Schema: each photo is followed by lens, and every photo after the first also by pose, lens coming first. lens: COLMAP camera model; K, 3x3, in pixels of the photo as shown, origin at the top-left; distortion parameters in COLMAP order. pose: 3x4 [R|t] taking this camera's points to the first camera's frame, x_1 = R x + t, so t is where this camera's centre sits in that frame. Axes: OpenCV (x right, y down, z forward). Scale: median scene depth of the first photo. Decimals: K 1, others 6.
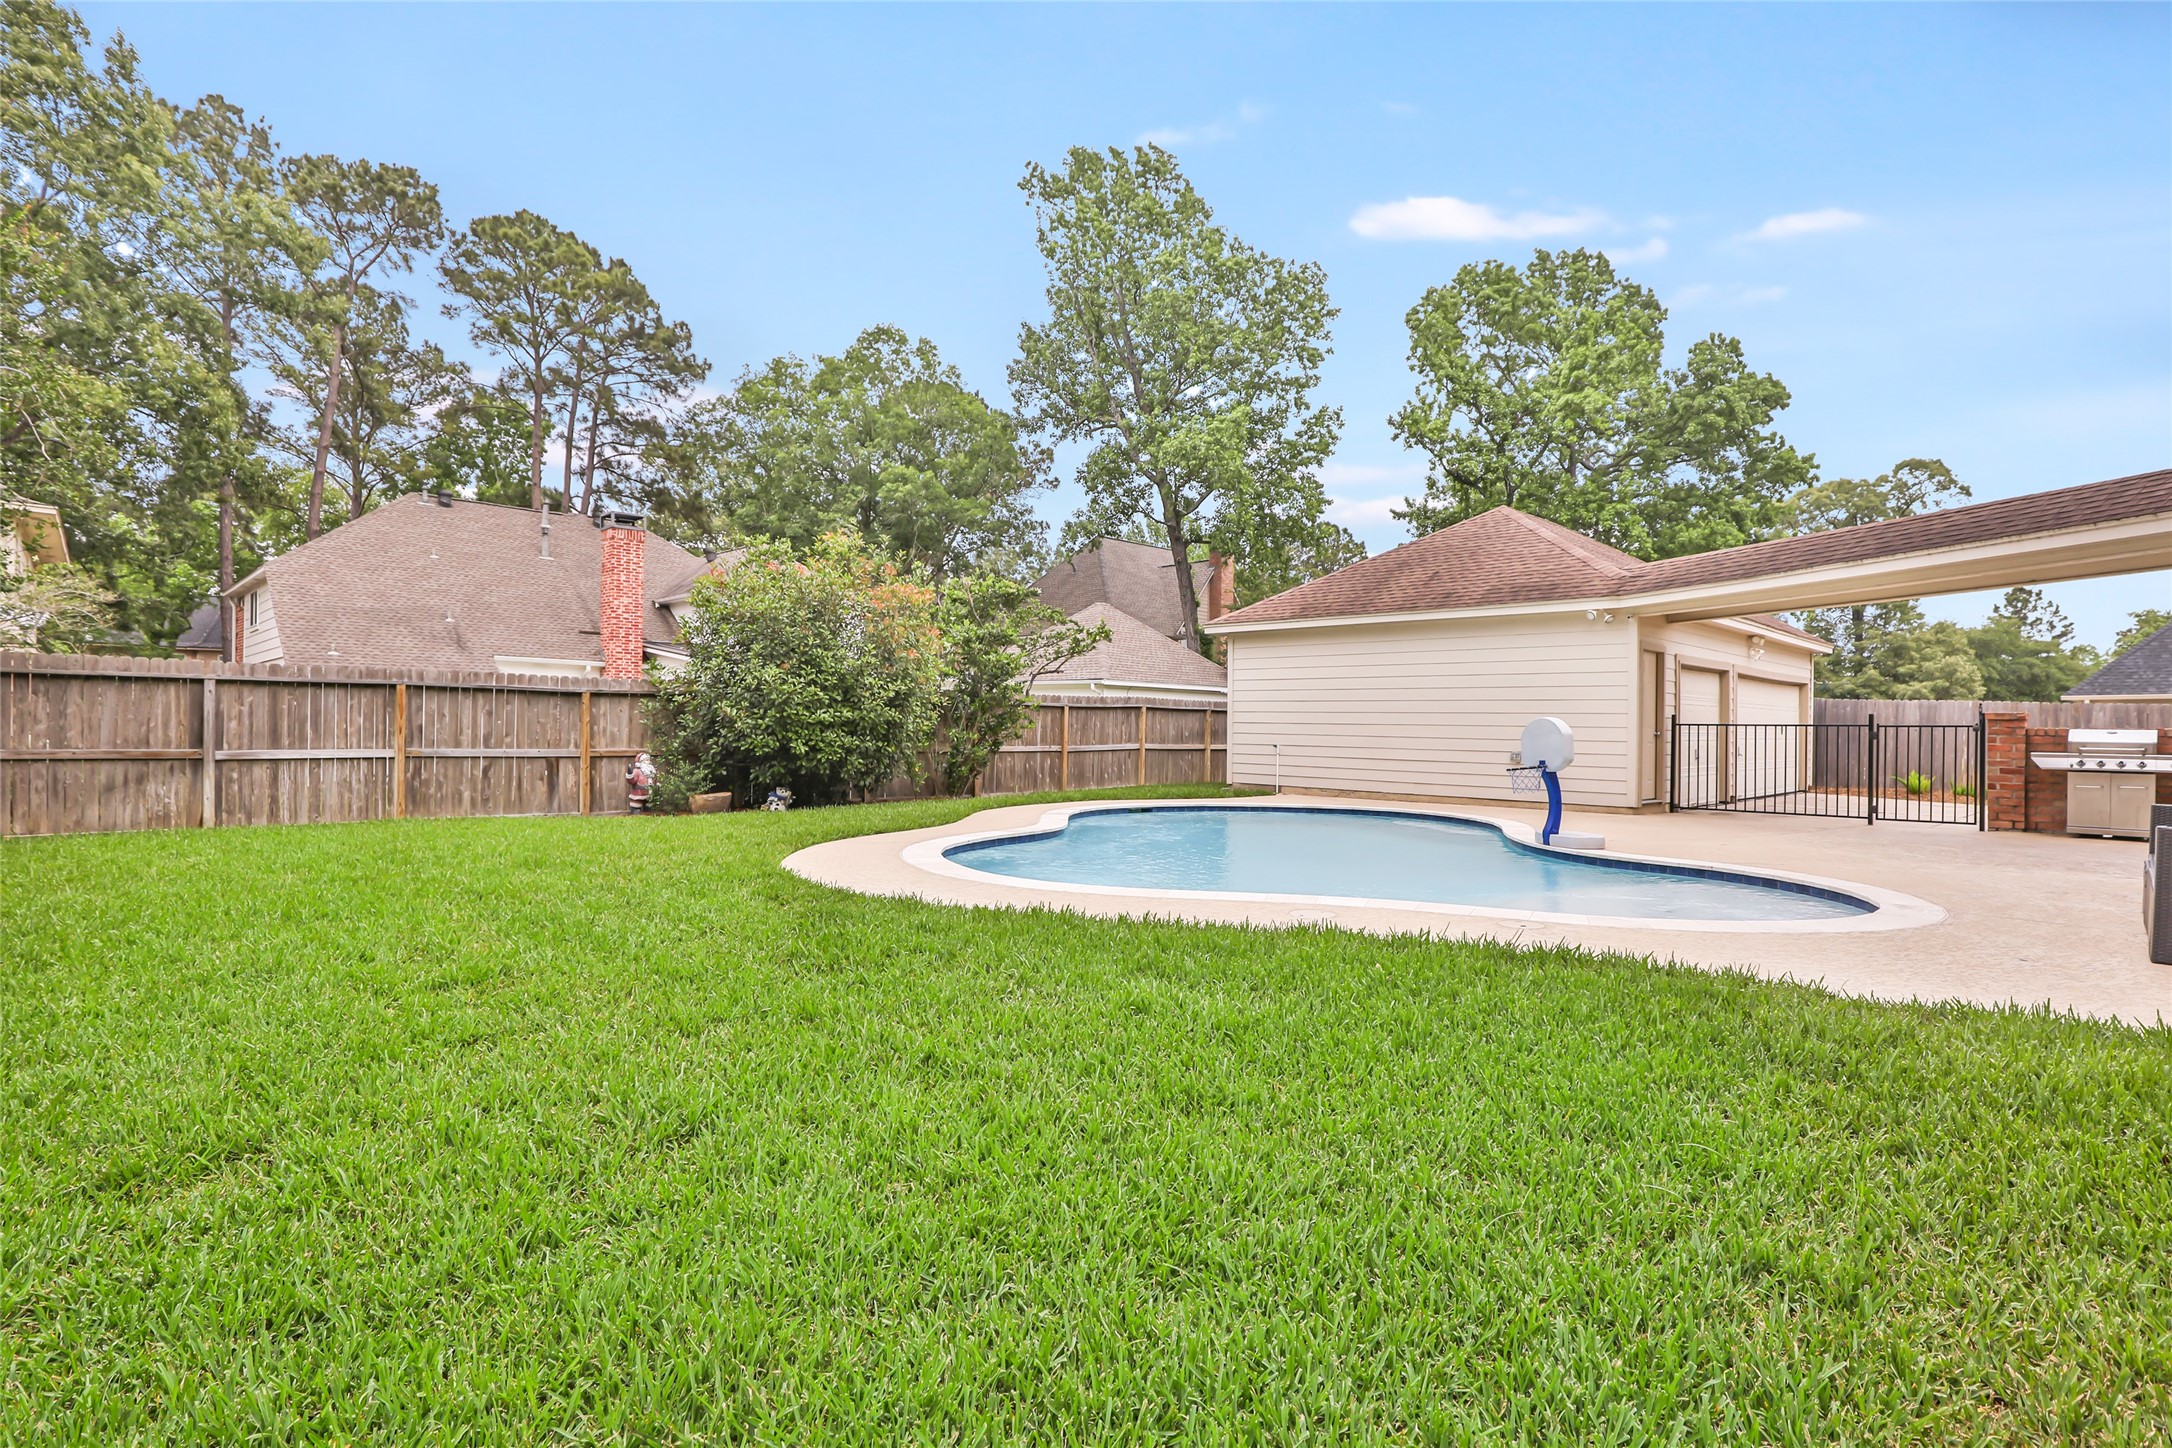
lens RADIAL K [[1035.0, 0, 1044.4], [0, 1035.0, 728.8], [0, 0, 1]] dist [-0.014014, 0.004634]
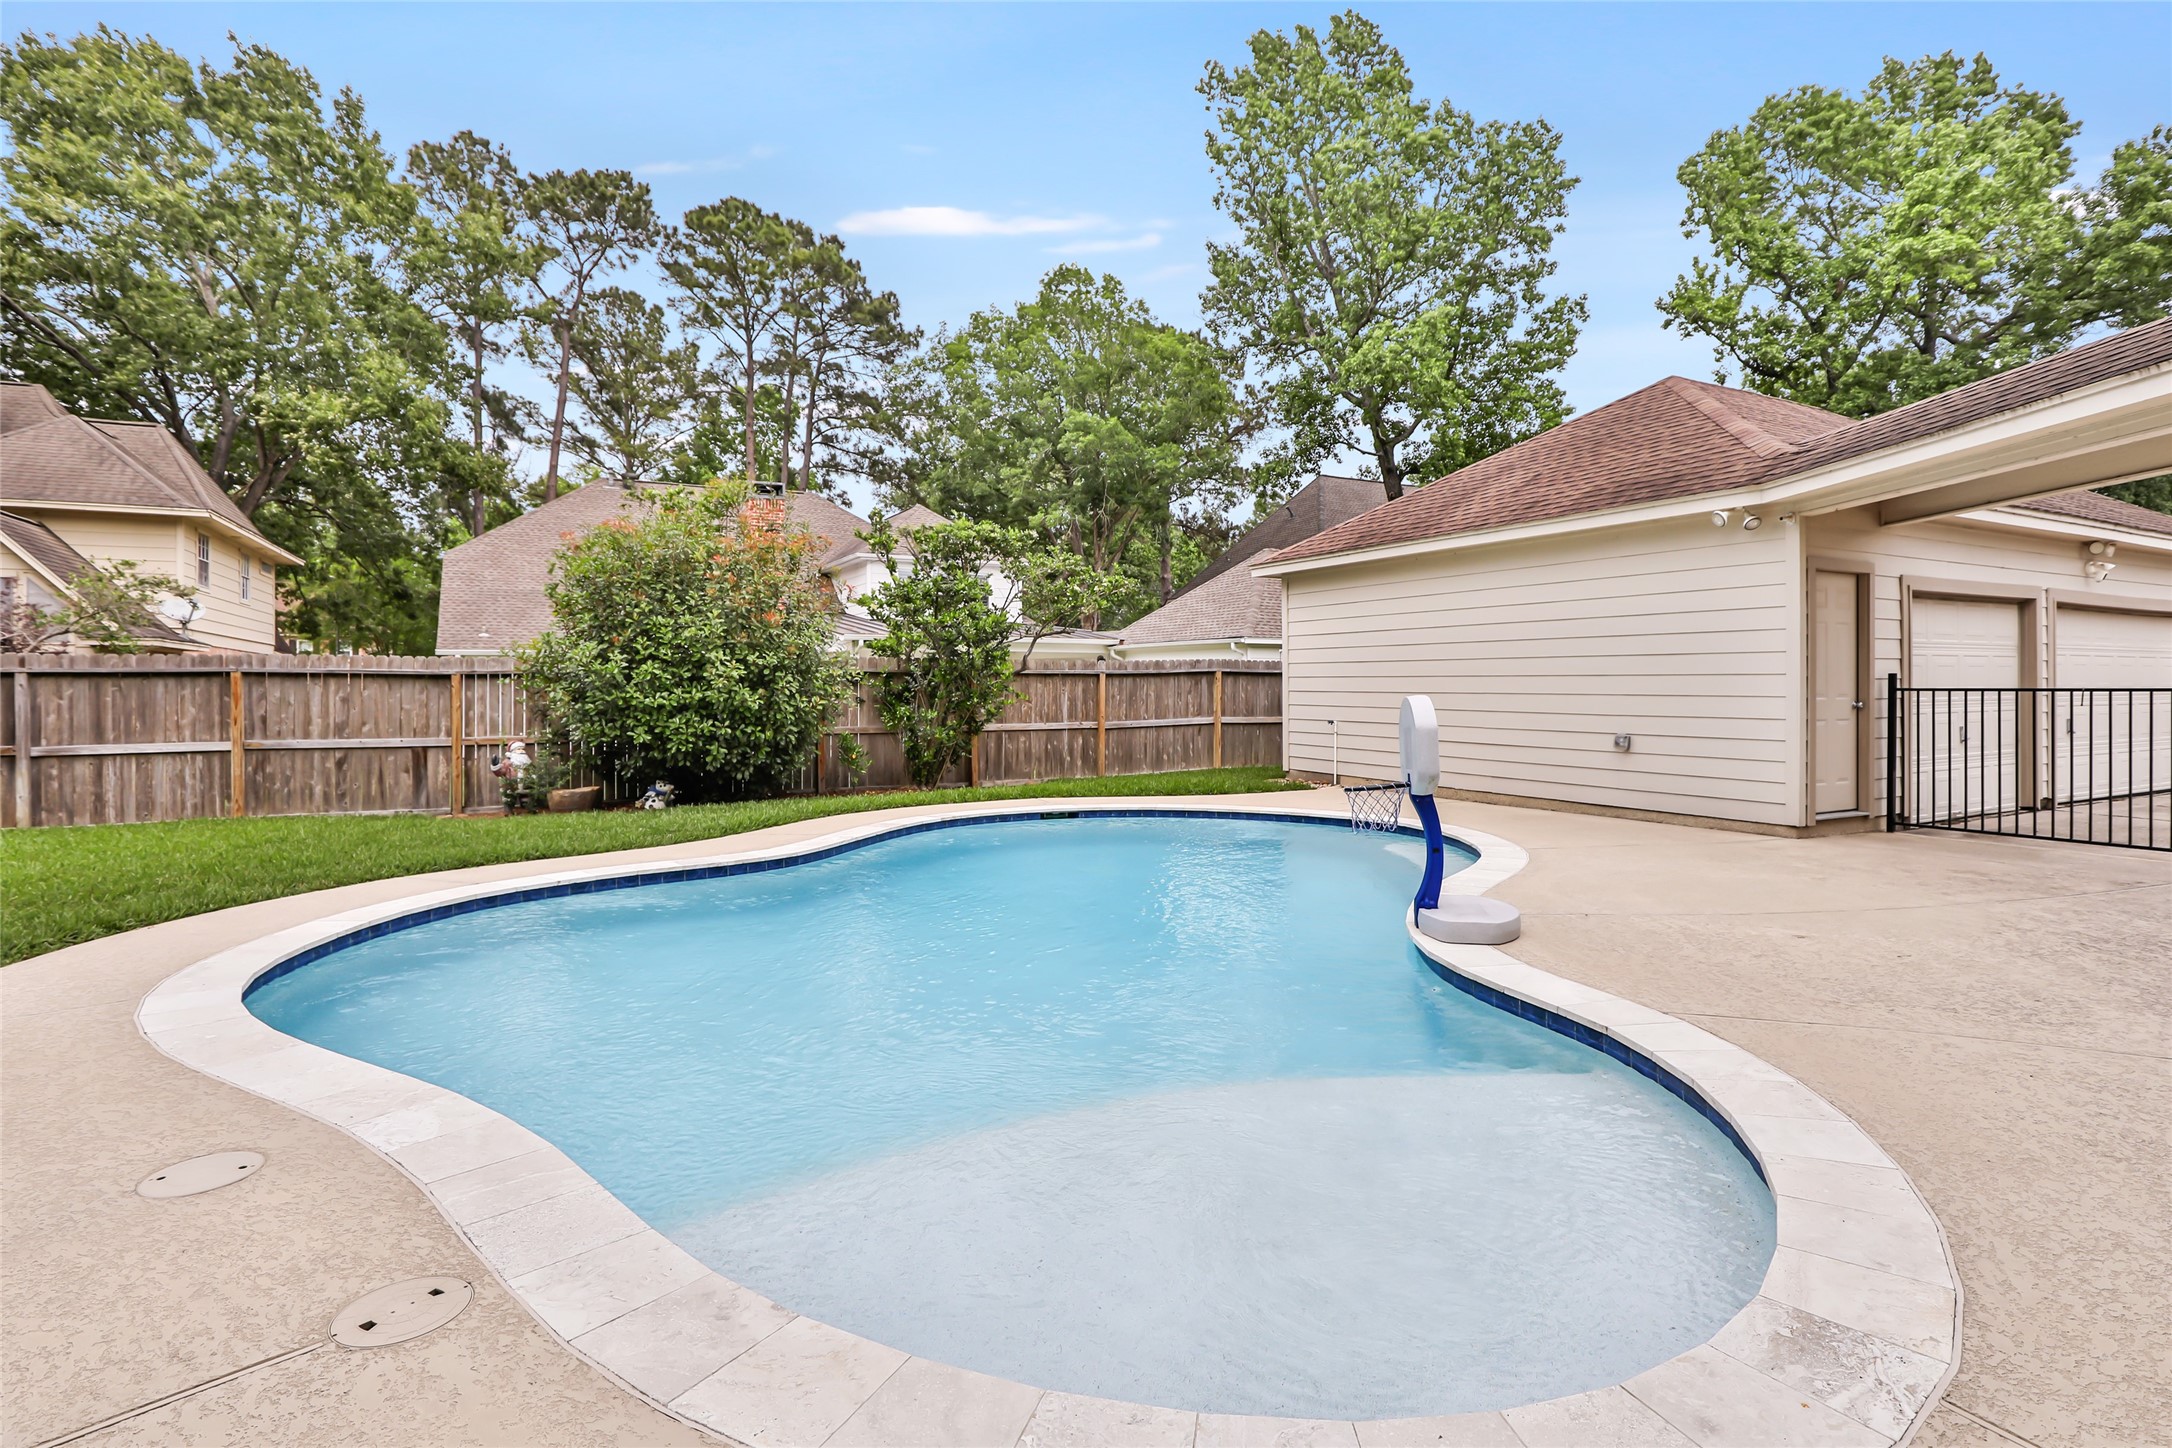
lens RADIAL K [[1035.0, 0, 1072.5], [0, 1035.0, 705.7], [0, 0, 1]] dist [-0.014014, 0.004634]
pose [[0.963663, -0.012237, -0.266841, 0.113949], [0.016612, 0.999762, 0.014145, -0.004351], [0.266605, -0.018064, 0.963637, 0.103581]]
